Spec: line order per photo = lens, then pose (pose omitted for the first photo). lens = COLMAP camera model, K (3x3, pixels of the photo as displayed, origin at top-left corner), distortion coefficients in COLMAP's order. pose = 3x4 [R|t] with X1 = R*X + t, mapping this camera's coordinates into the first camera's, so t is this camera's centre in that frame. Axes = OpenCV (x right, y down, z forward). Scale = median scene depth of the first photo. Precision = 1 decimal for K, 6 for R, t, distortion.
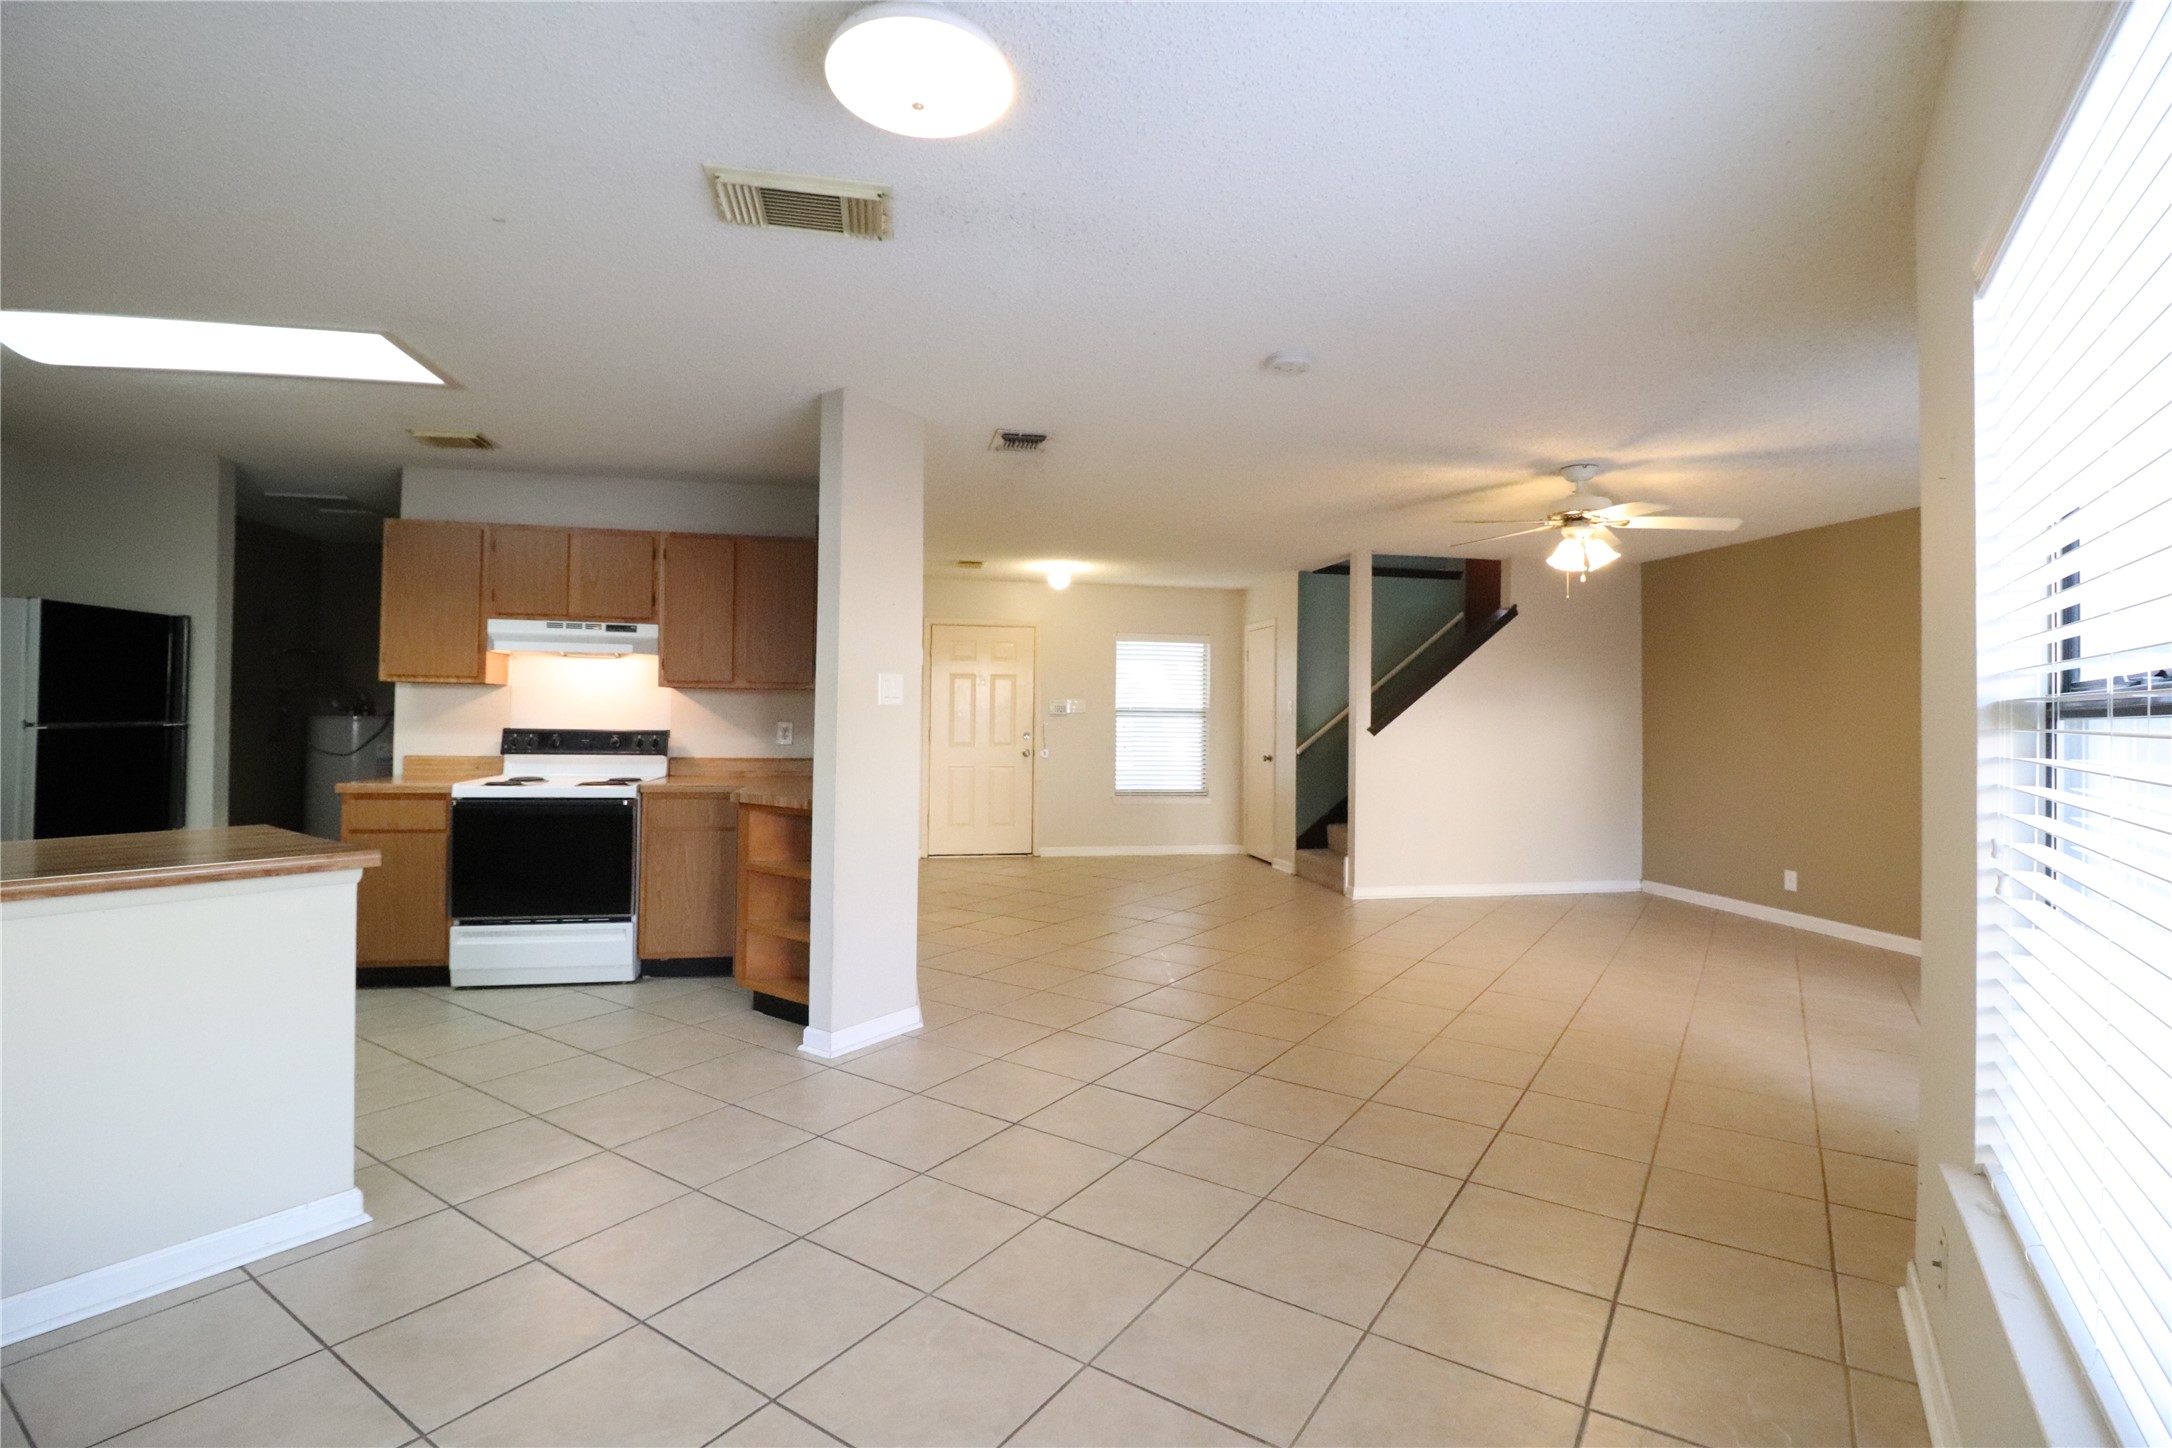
lens RADIAL K [[1017.7, 0, 1086.2], [0, 1017.7, 735.3], [0, 0, 1]] dist [-0.010433, -0.001053]
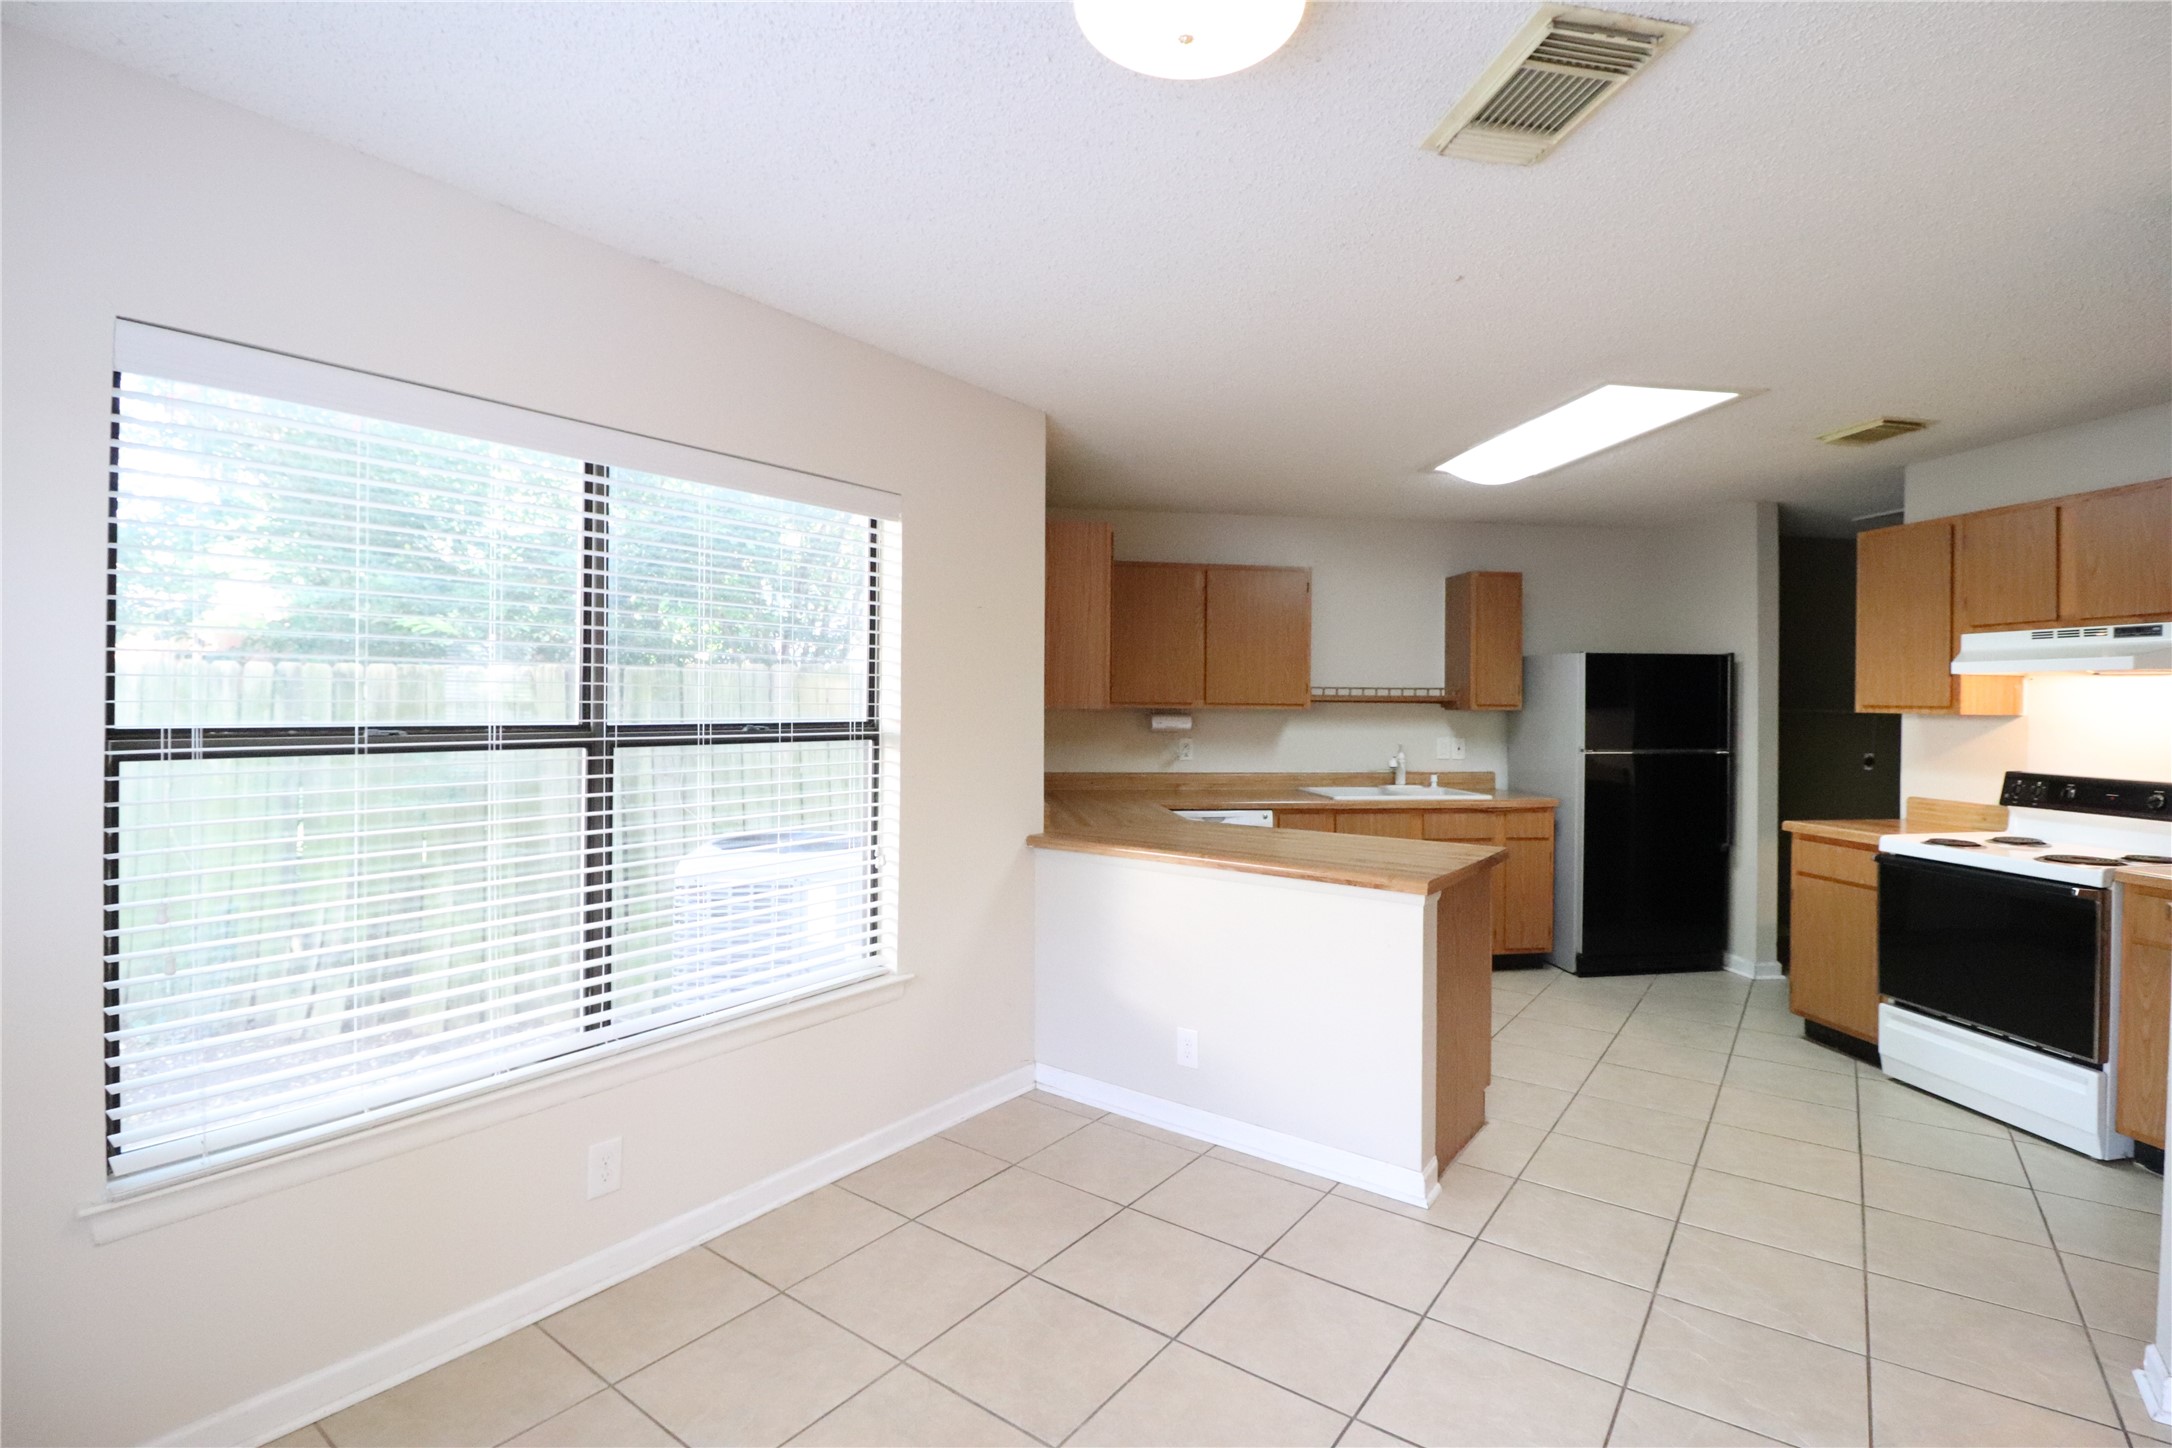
lens RADIAL K [[1017.7, 0, 1079.8], [0, 1017.7, 720.2], [0, 0, 1]] dist [-0.010433, -0.001053]
pose [[-0.037172, 0.003454, -0.999303, 0.229461], [-0.029056, 0.999567, 0.004536, -0.030284], [0.998886, 0.029204, -0.037055, 0.335734]]
